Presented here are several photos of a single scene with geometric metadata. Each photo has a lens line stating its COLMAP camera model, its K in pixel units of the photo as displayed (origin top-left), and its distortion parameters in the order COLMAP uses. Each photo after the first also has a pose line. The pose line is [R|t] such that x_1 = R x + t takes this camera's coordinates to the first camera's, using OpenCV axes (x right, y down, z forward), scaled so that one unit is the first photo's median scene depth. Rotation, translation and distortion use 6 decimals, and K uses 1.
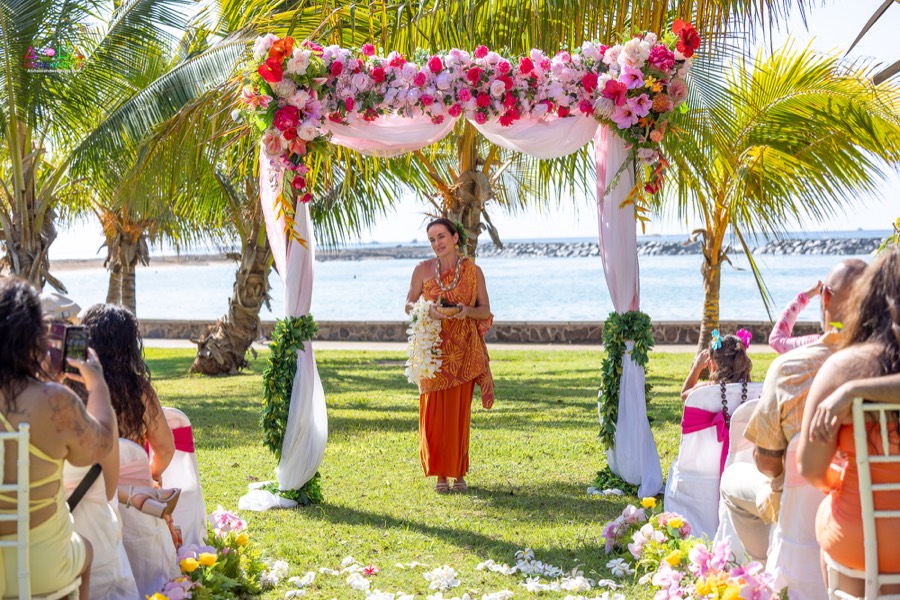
lens RADIAL K [[1764.4, 0, 450.0], [0, 1764.4, 300.0], [0, 0, 1]] dist [-0.022820, 0.159176]
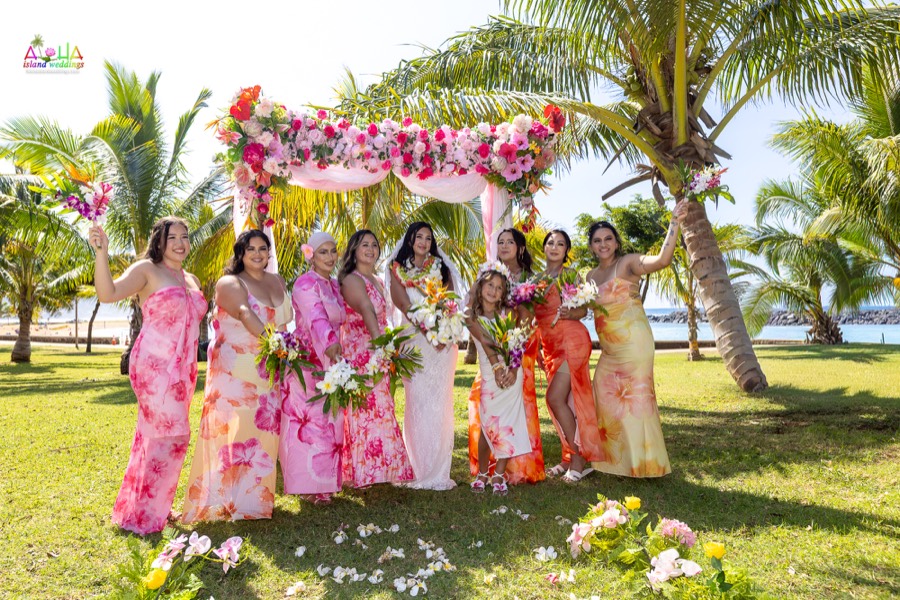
lens RADIAL K [[652.2, 0, 450.0], [0, 652.2, 300.0], [0, 0, 1]] dist [0.002789, 0.000557]
pose [[0.987090, 0.011356, 0.159763, -0.028058], [-0.002956, 0.998605, -0.052720, 0.021253], [-0.160139, 0.051567, 0.985747, 0.512929]]
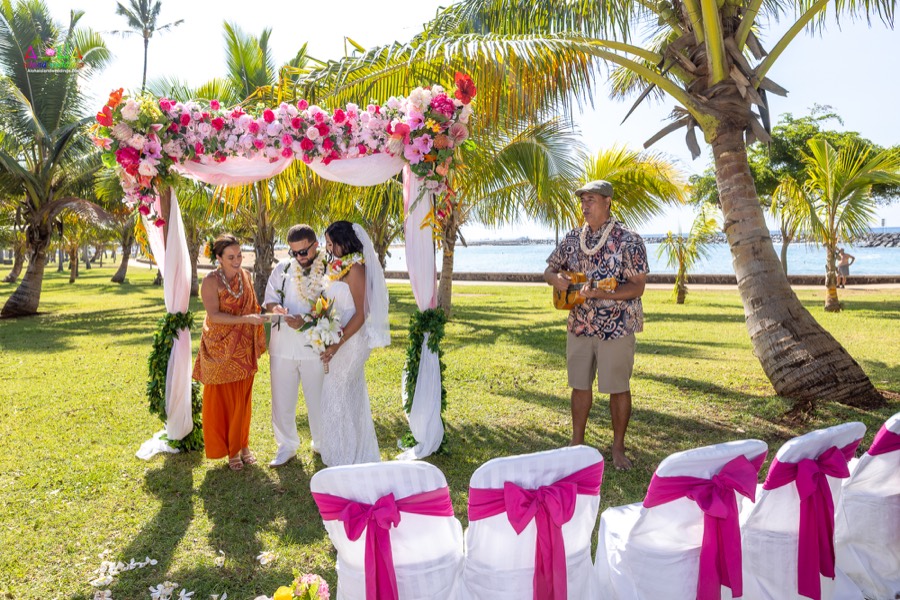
lens RADIAL K [[643.0, 0, 430.4], [0, 643.0, 297.2], [0, 0, 1]] dist [-0.001735, 0.001757]
pose [[0.993310, 0.007646, -0.115227, 0.162319], [-0.001121, 0.998397, 0.056586, -0.030023], [0.115475, -0.056078, 0.991726, 0.550380]]
